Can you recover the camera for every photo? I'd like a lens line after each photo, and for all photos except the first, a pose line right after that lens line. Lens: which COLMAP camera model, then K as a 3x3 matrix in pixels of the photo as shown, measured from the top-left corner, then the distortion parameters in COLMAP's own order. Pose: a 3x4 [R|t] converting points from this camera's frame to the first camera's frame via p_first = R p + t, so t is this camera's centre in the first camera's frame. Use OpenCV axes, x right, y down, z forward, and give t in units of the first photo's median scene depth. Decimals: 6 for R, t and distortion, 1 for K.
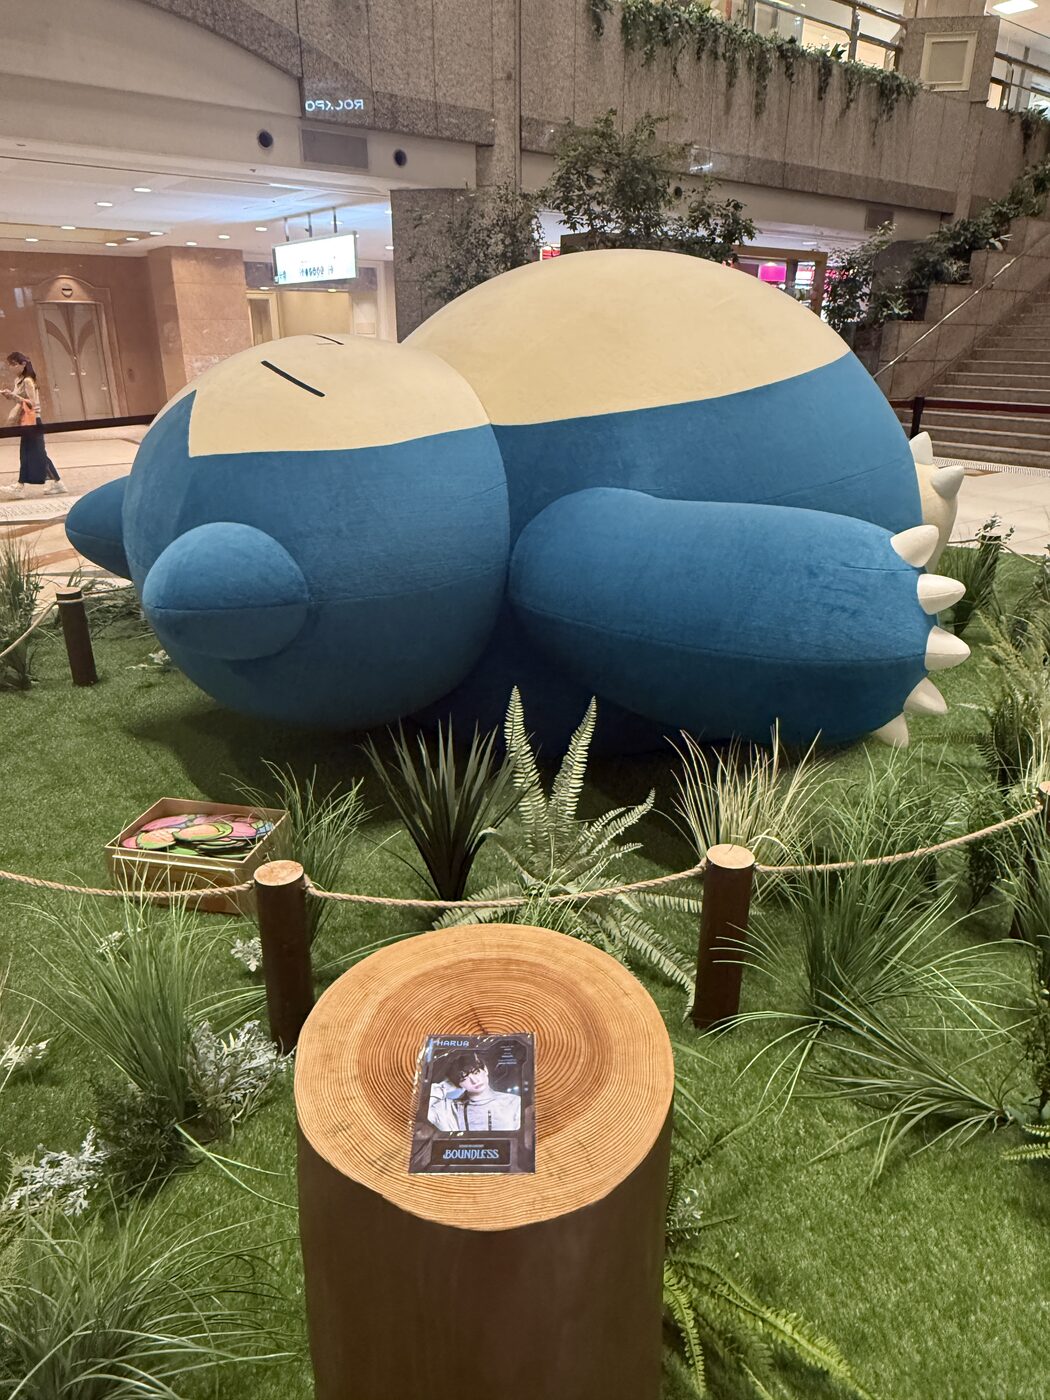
lens RADIAL K [[909.6, 0, 521.9], [0, 909.6, 693.8], [0, 0, 1]] dist [0.004683, -0.000937]
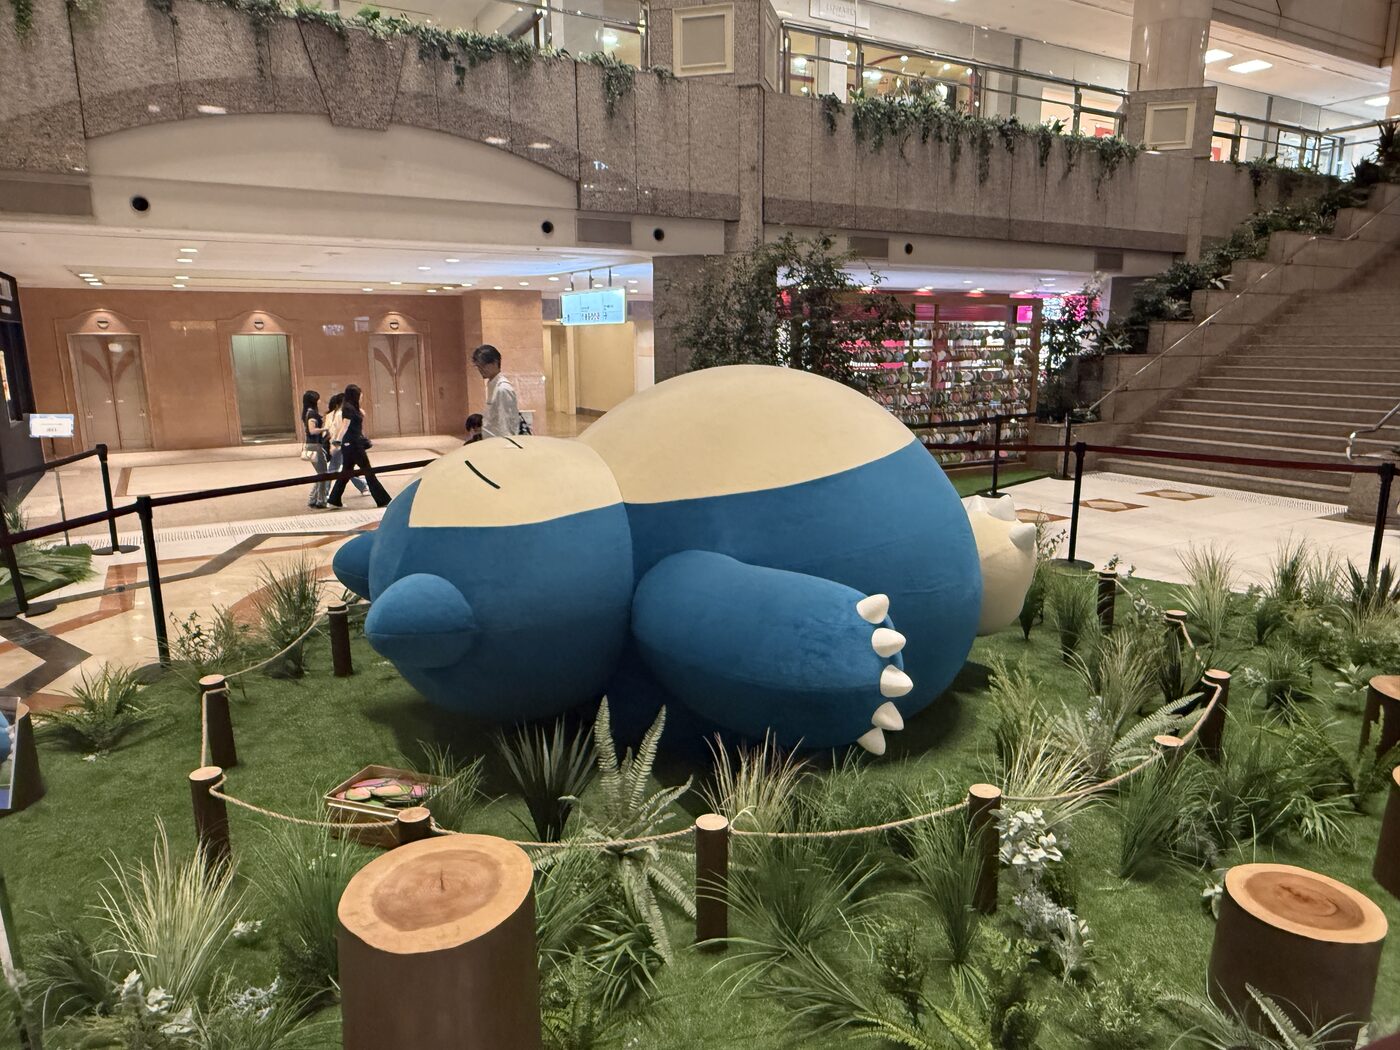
lens RADIAL K [[909.6, 0, 697.2], [0, 909.6, 529.2], [0, 0, 1]] dist [0.004683, -0.000937]
pose [[0.991979, 0.019274, -0.124921, 0.076116], [-0.040174, 0.985134, -0.167021, -0.008085], [0.119845, 0.170700, 0.978007, -0.103737]]
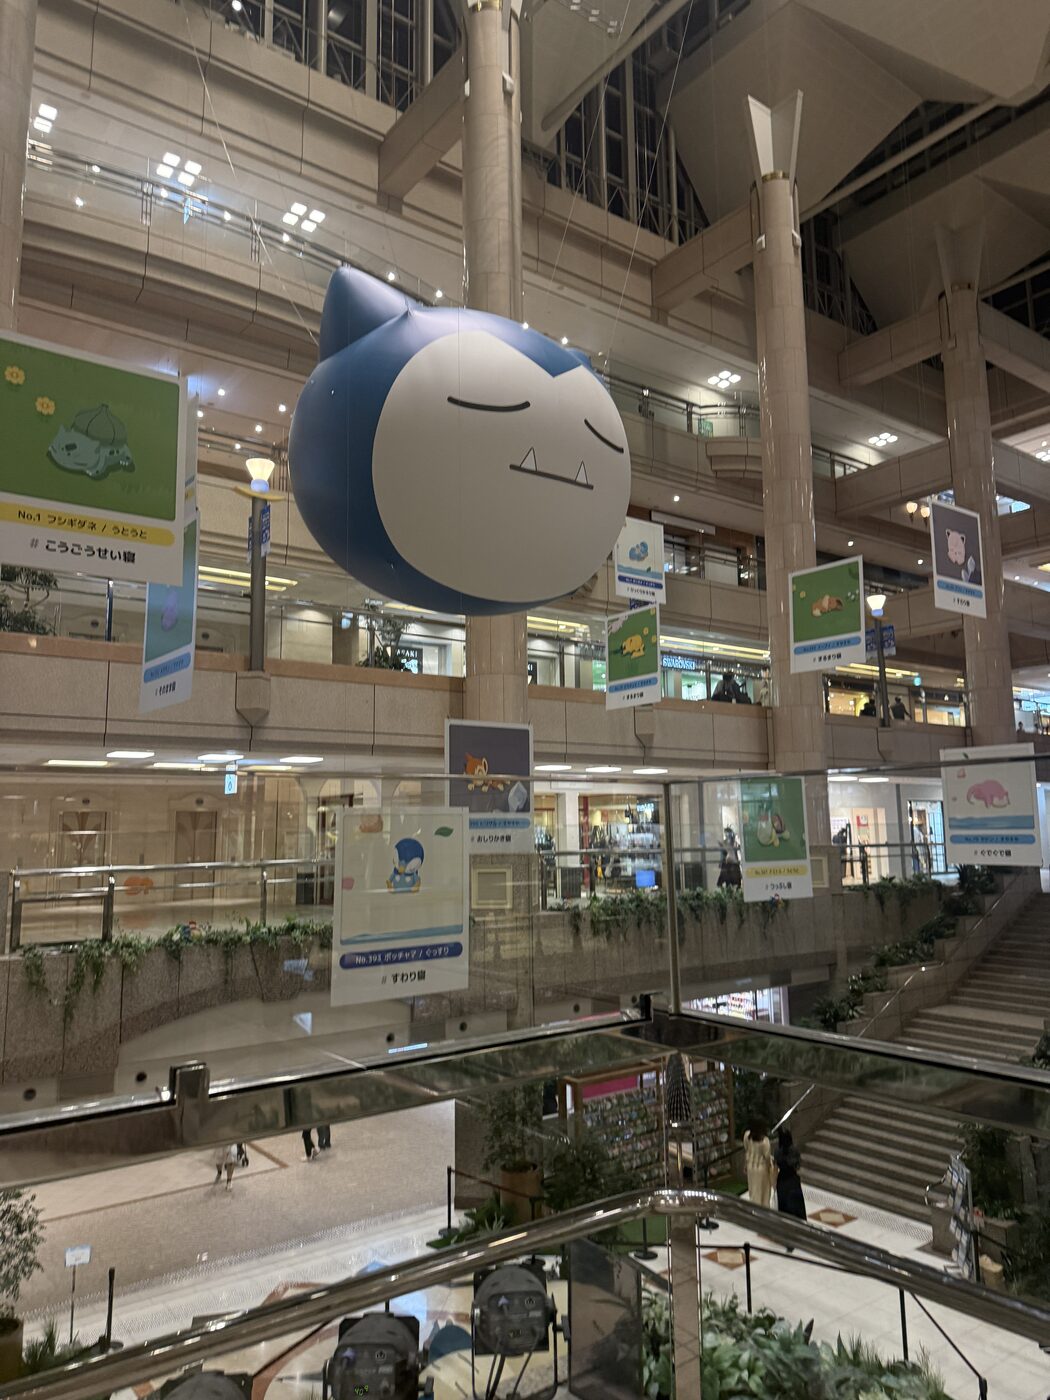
lens RADIAL K [[991.7, 0, 531.6], [0, 991.7, 697.8], [0, 0, 1]] dist [0.031700, 0.000263]
pose [[0.999823, -0.018770, -0.001010, 0.009934], [0.015734, 0.865088, -0.501373, -0.189836], [0.010285, 0.501269, 0.865231, -0.964095]]
